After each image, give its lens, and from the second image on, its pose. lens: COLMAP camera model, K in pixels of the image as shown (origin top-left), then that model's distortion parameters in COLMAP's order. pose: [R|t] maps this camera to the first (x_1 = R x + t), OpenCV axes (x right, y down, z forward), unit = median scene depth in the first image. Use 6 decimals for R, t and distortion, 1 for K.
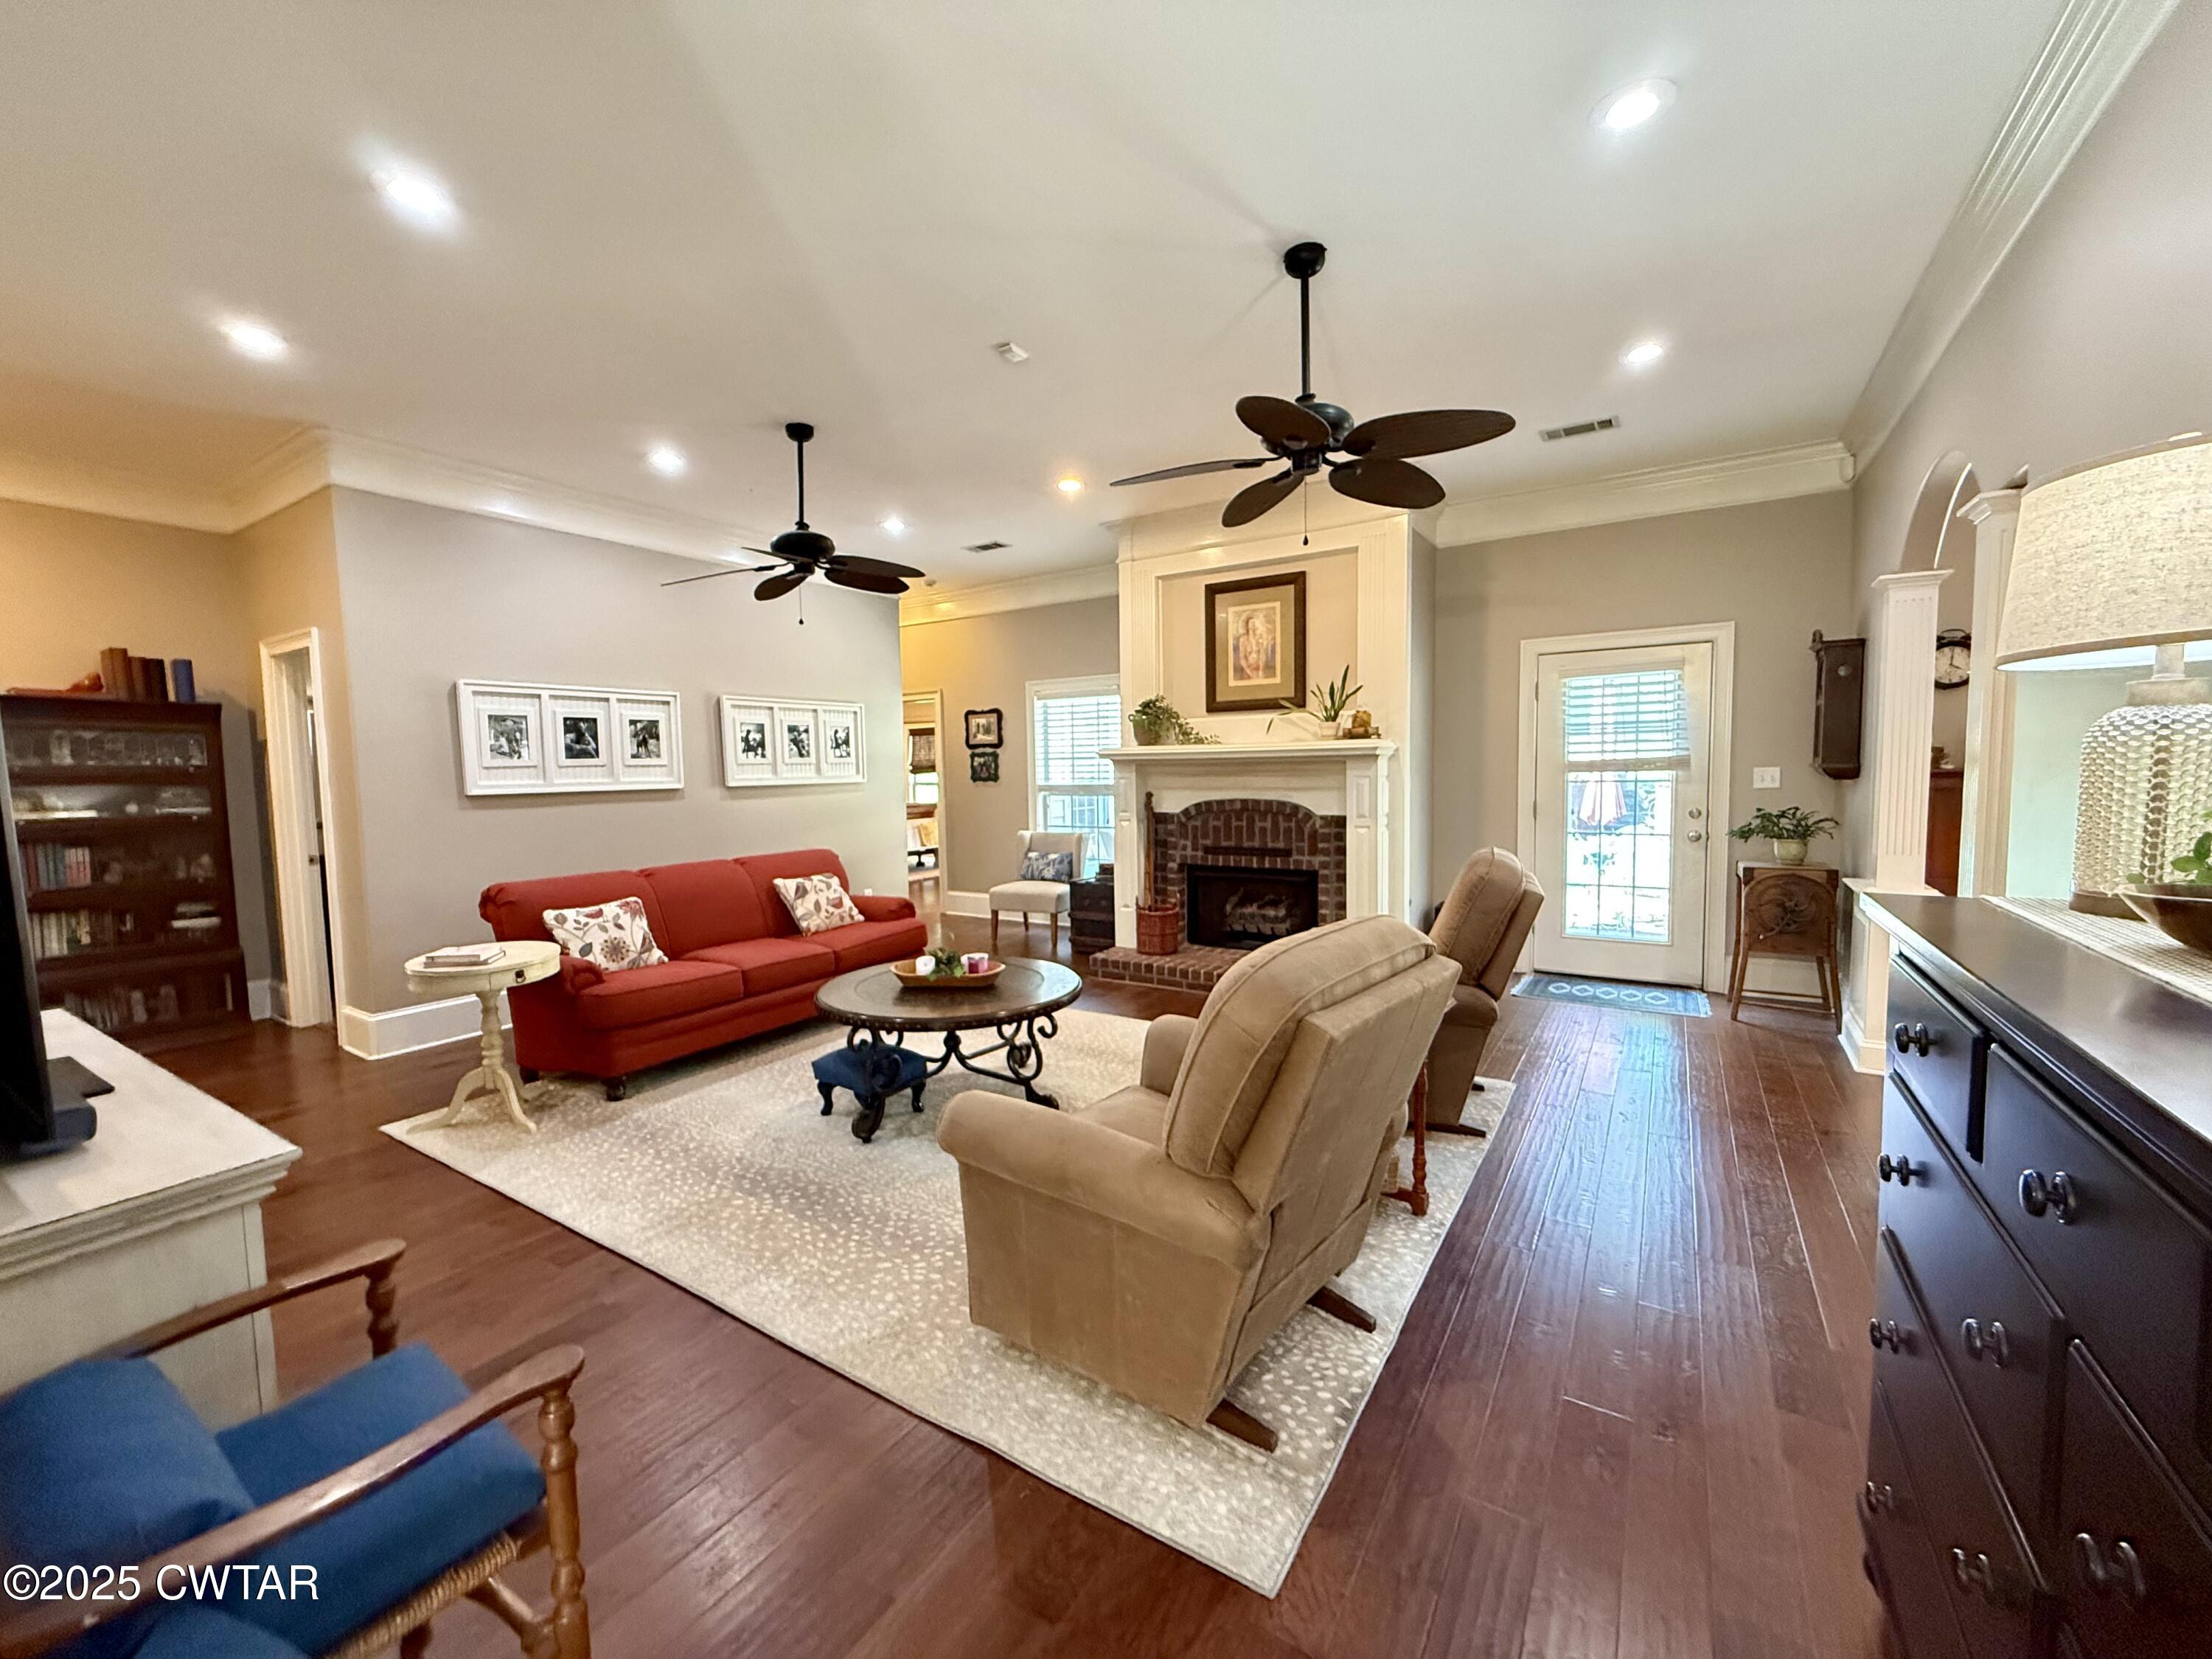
lens RADIAL K [[880.9, 0, 1098.1], [0, 880.9, 829.7], [0, 0, 1]] dist [0.000101, 0.000188]
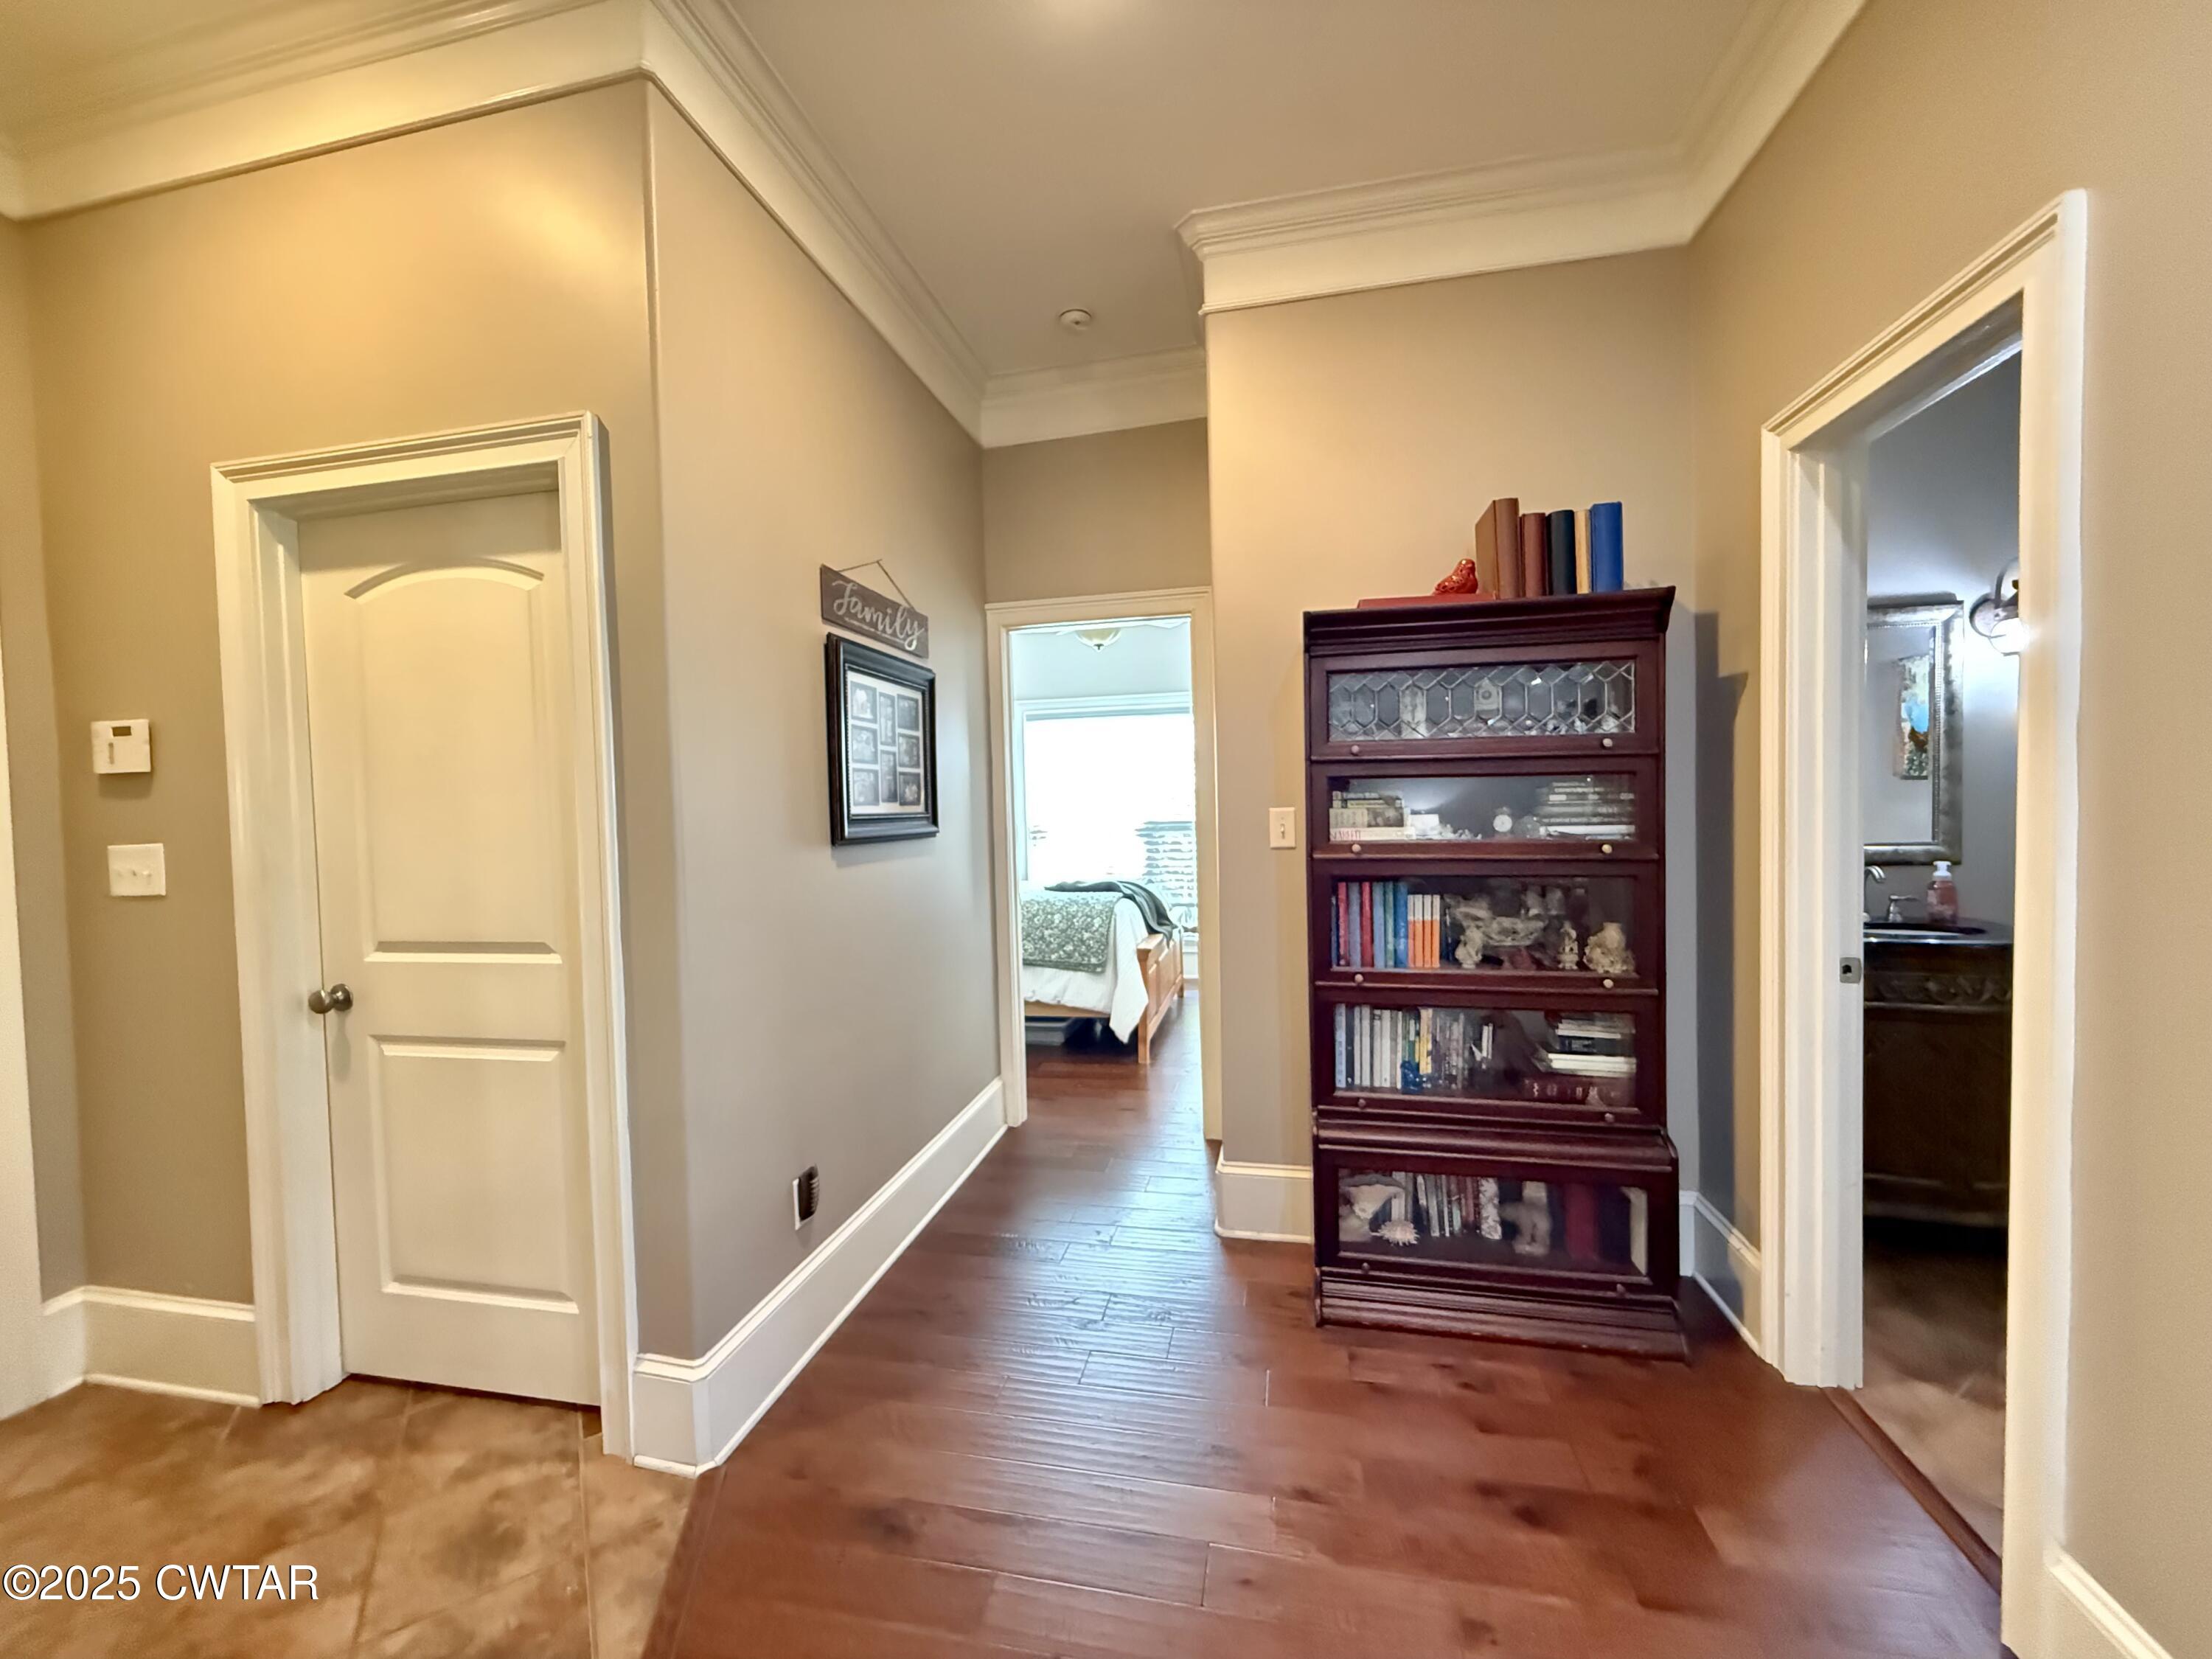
lens RADIAL K [[880.9, 0, 1092.6], [0, 880.9, 830.5], [0, 0, 1]] dist [0.000101, 0.000188]
pose [[0.346883, 0.040485, -0.937034, -0.596136], [-0.045903, 0.998603, 0.026153, -0.019049], [0.936784, 0.033941, 0.348257, 0.509849]]
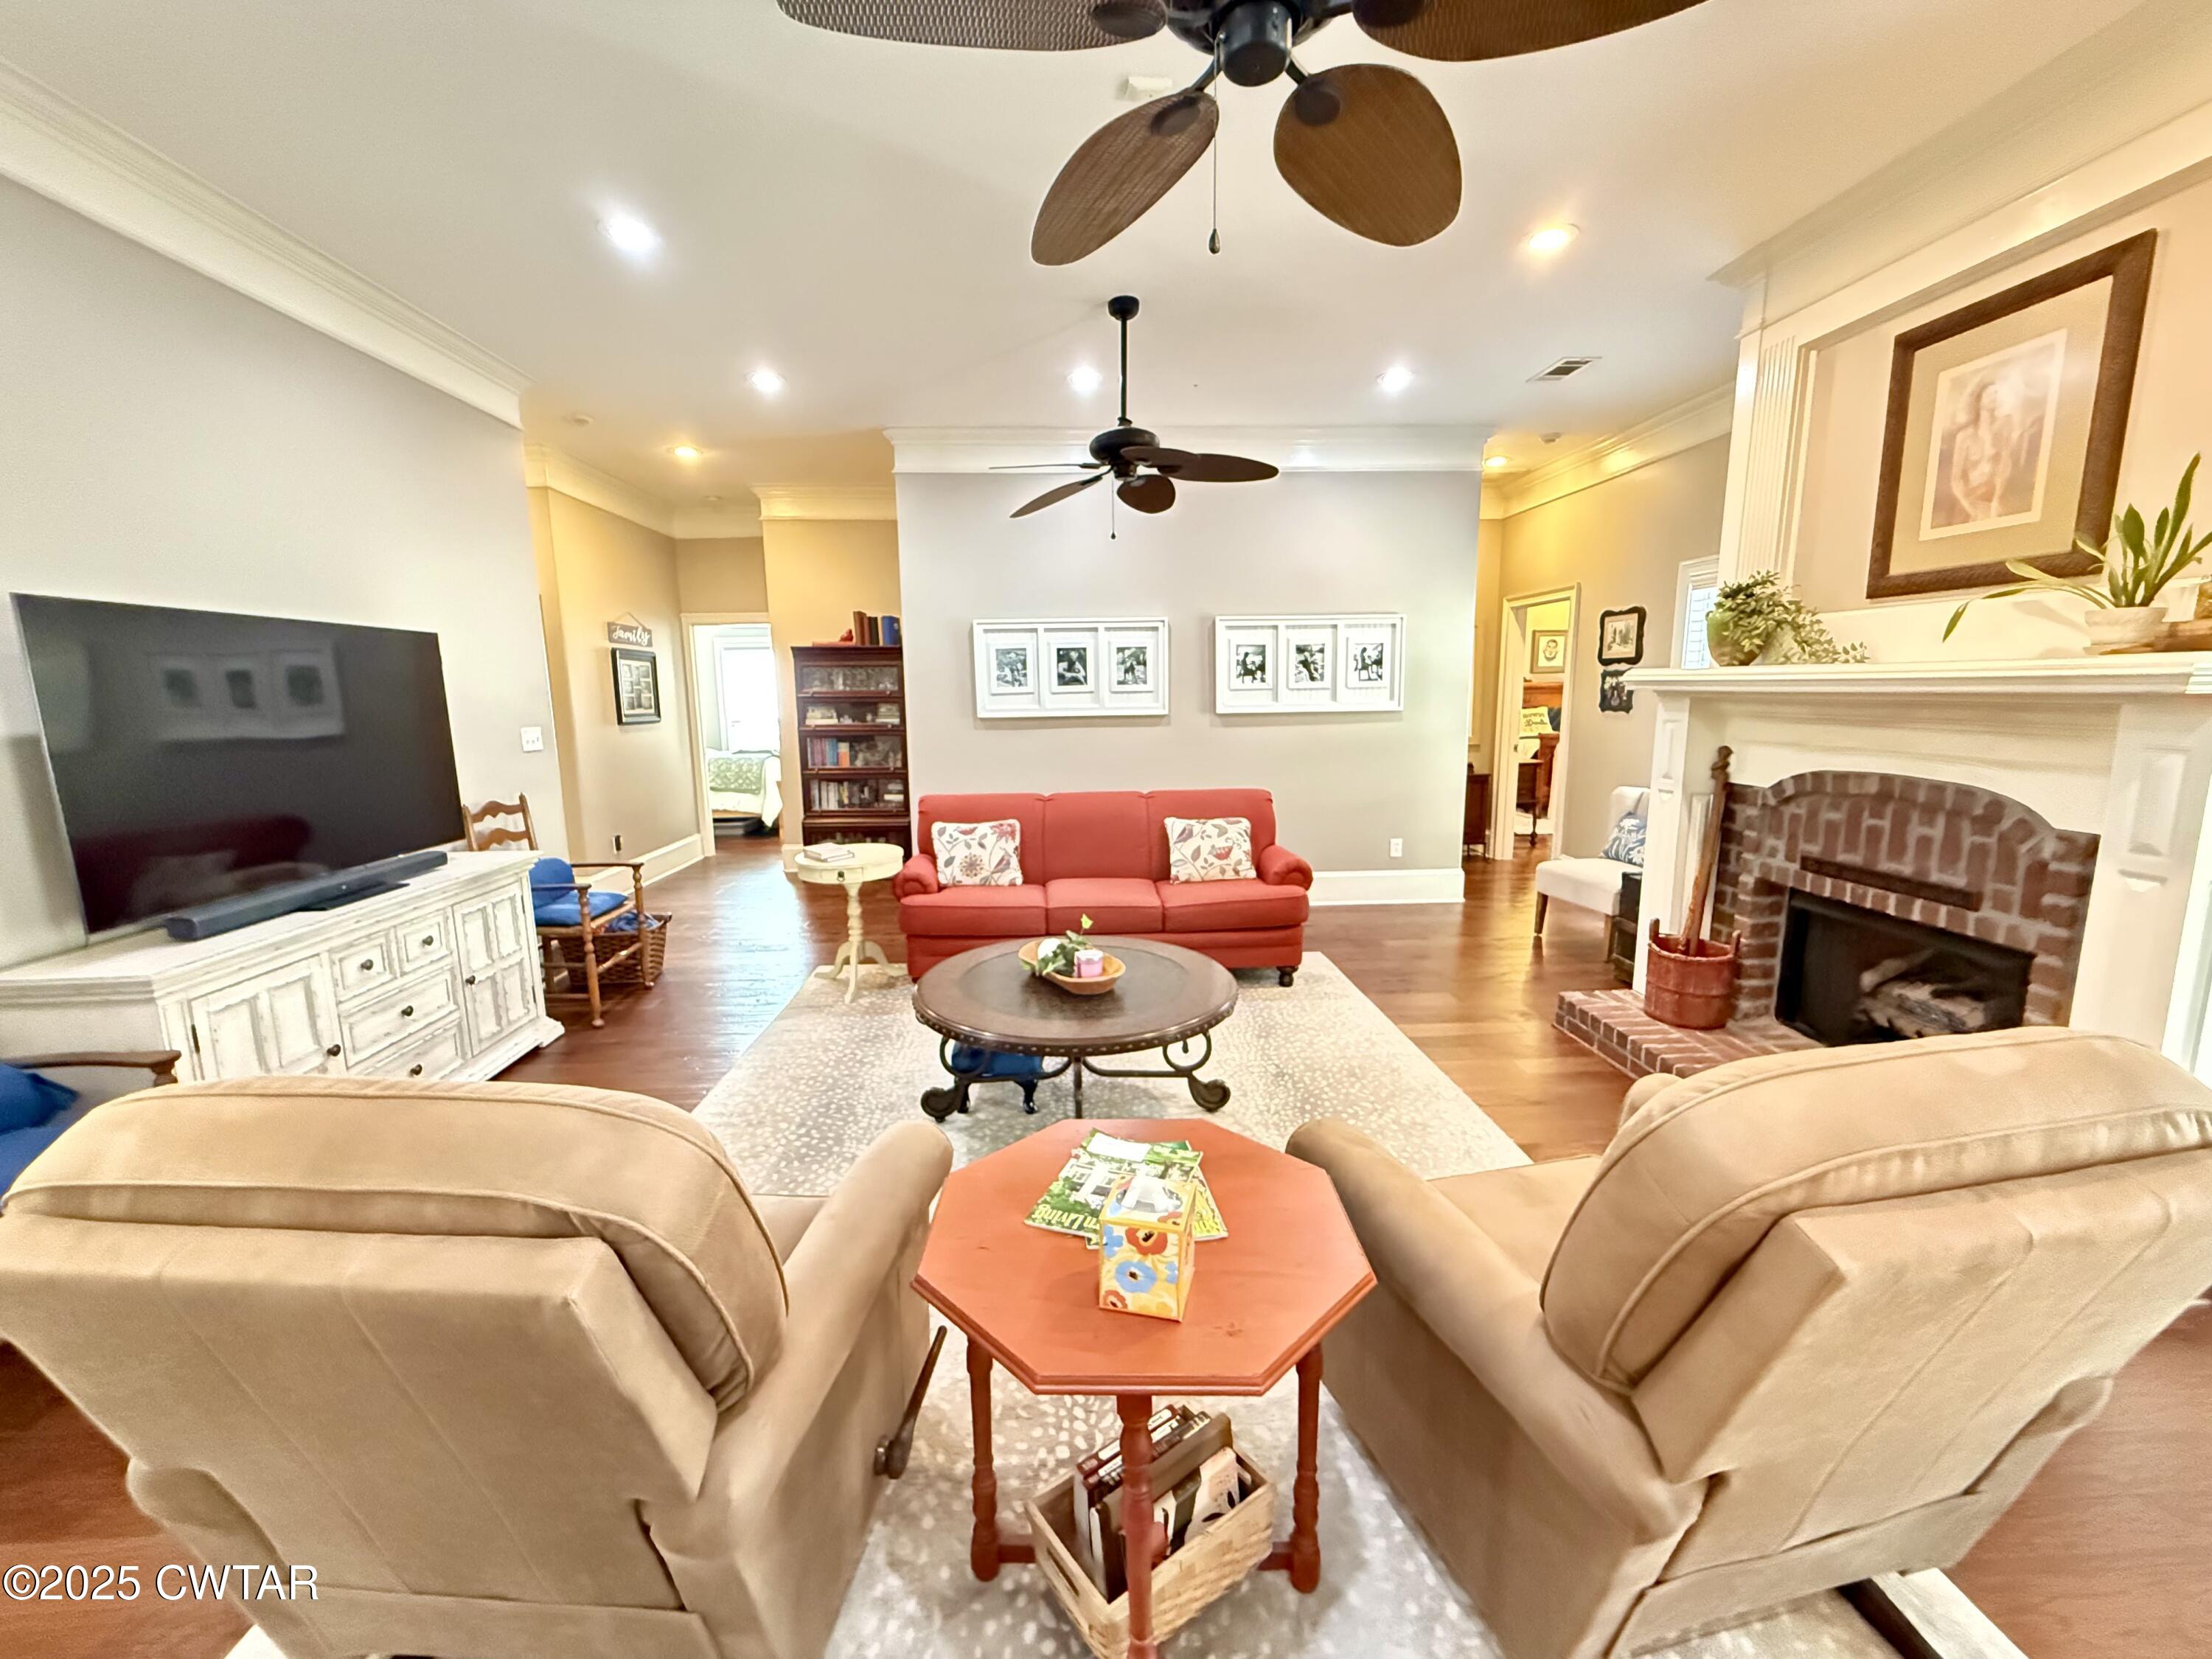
lens RADIAL K [[880.9, 0, 1099.6], [0, 880.9, 829.6], [0, 0, 1]] dist [0.000101, 0.000188]
pose [[0.584200, 0.138336, -0.799733, 0.319320], [-0.053950, 0.989807, 0.131804, -0.047695], [0.809815, -0.033854, 0.585708, 0.364182]]
